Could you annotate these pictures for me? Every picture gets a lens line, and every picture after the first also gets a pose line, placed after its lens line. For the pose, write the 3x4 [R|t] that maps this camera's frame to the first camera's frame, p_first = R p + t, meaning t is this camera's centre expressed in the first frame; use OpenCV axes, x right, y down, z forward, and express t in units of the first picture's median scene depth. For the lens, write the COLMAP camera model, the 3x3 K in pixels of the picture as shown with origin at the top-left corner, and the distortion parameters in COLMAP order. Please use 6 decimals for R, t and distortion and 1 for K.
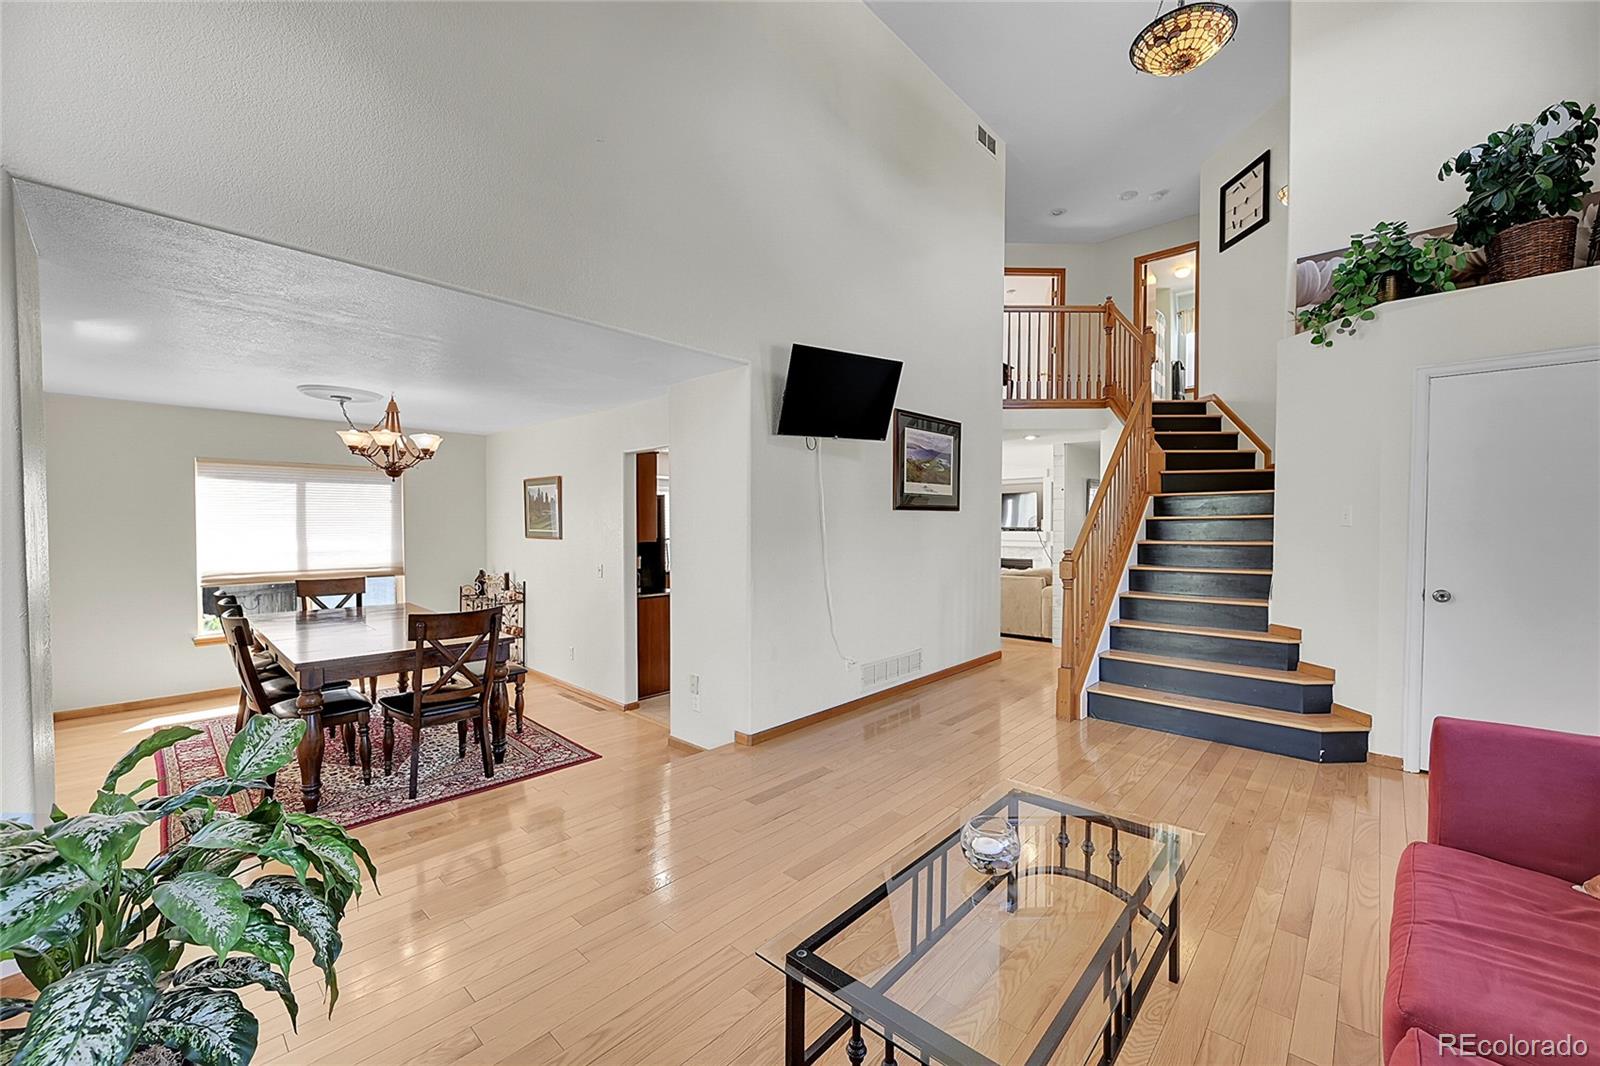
lens RADIAL K [[628.7, 0, 807.3], [0, 628.7, 534.8], [0, 0, 1]] dist [0.000855, 0.000425]
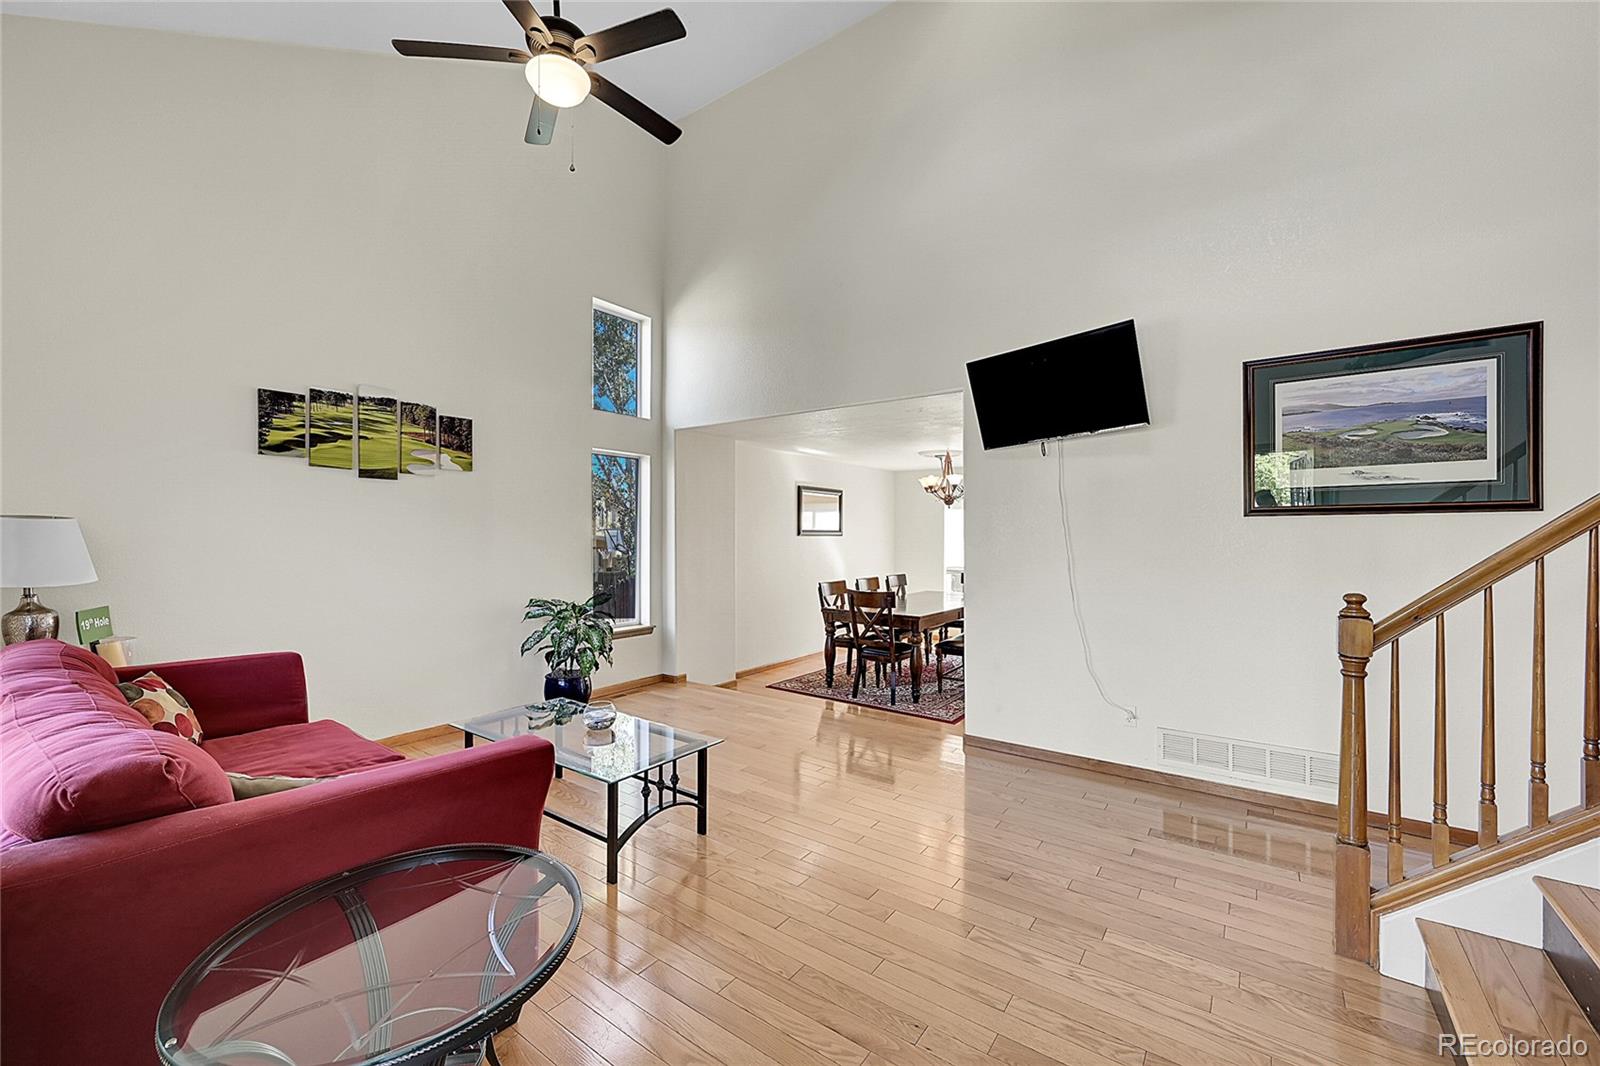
lens RADIAL K [[628.7, 0, 807.3], [0, 628.7, 534.8], [0, 0, 1]] dist [0.000855, 0.000425]
pose [[0.118486, -0.000370, -0.992956, 0.673862], [-0.015402, 0.999879, -0.002210, -0.011081], [0.992836, 0.015556, 0.118466, 0.429090]]
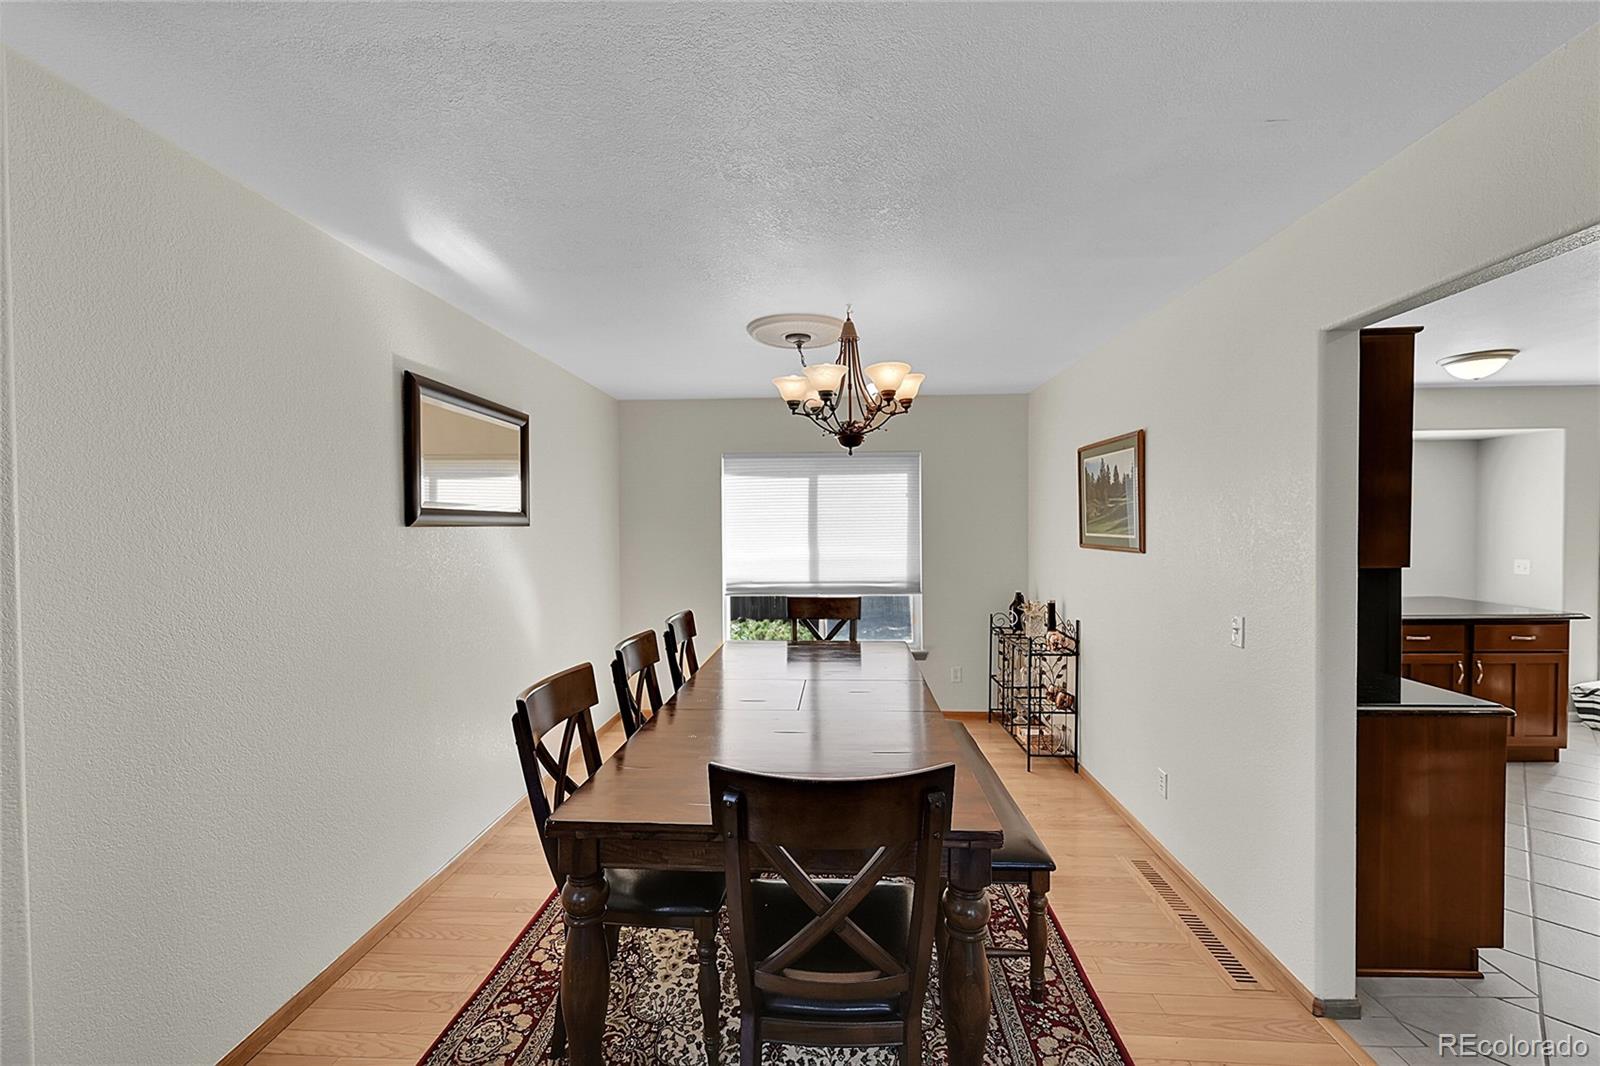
lens RADIAL K [[623.7, 0, 802.2], [0, 623.7, 539.4], [0, 0, 1]] dist [-0.000920, -0.002918]
pose [[0.639468, 0.010999, -0.768739, -0.196558], [-0.006589, 0.999939, 0.008826, -0.007039], [0.768790, -0.000578, 0.639501, 0.505671]]
